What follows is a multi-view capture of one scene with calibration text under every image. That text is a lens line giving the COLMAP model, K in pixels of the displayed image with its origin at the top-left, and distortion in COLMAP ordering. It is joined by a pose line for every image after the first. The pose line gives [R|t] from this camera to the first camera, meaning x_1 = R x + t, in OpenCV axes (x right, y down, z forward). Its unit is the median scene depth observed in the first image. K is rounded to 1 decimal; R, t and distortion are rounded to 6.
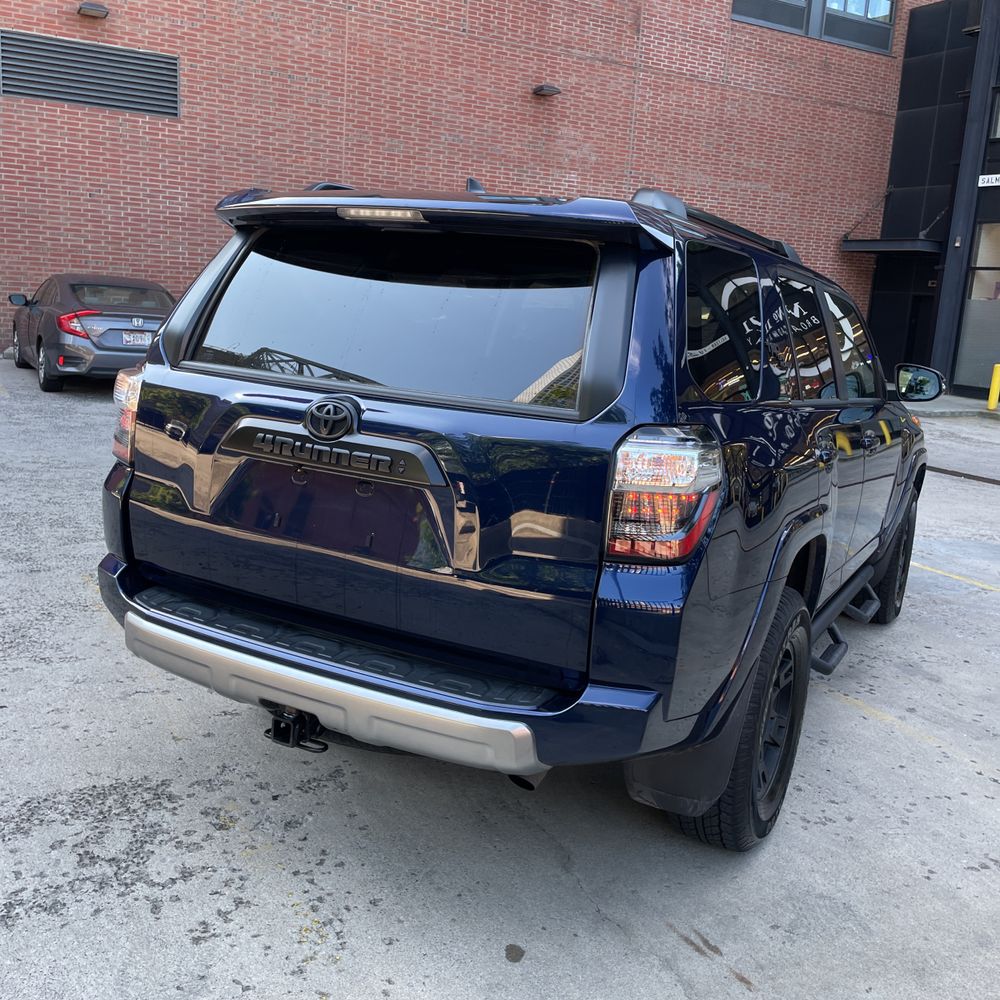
lens RADIAL K [[1016.7, 0, 500.0], [0, 1016.7, 500.0], [0, 0, 1]] dist [0.086677, -0.110768]
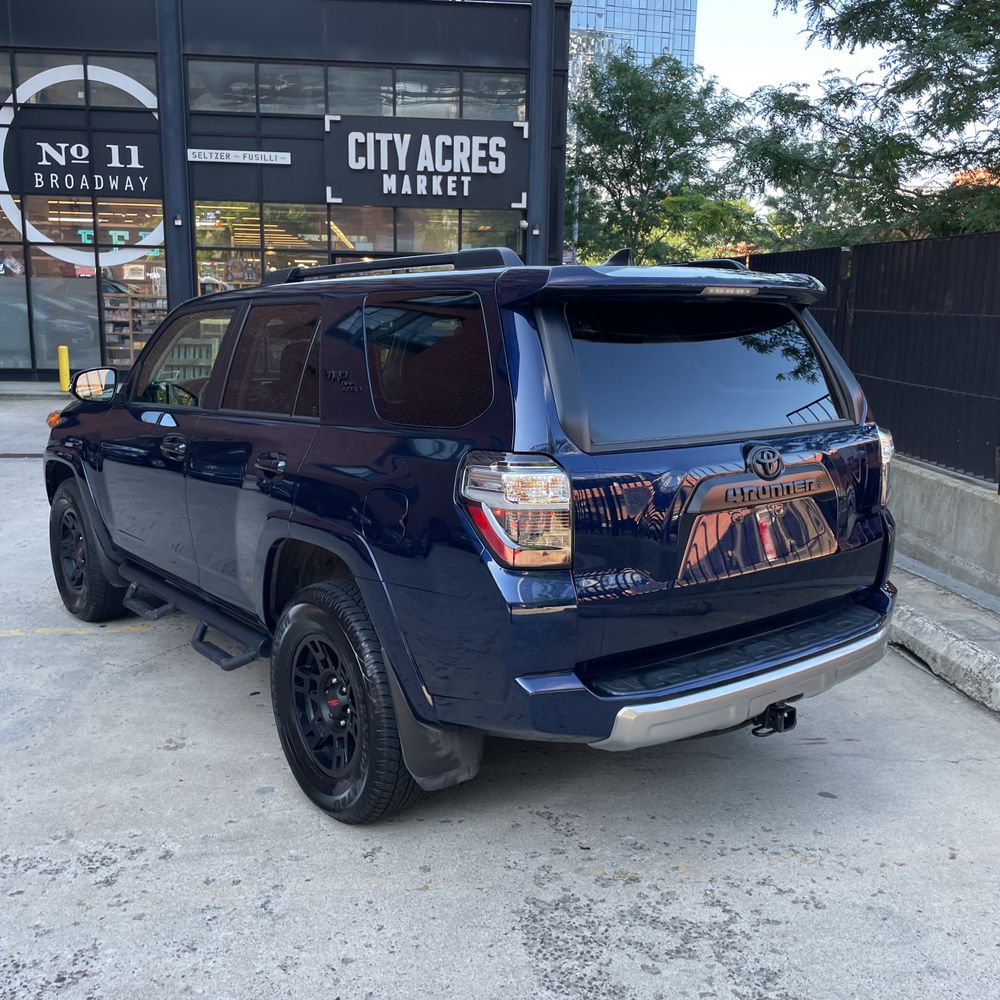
lens RADIAL K [[1016.7, 0, 500.0], [0, 1016.7, 500.0], [0, 0, 1]] dist [0.086677, -0.110768]
pose [[0.392702, -0.235947, 0.888884, -0.192707], [0.197126, 0.965660, 0.169238, -0.042289], [-0.898291, 0.108762, 0.425728, 0.106792]]
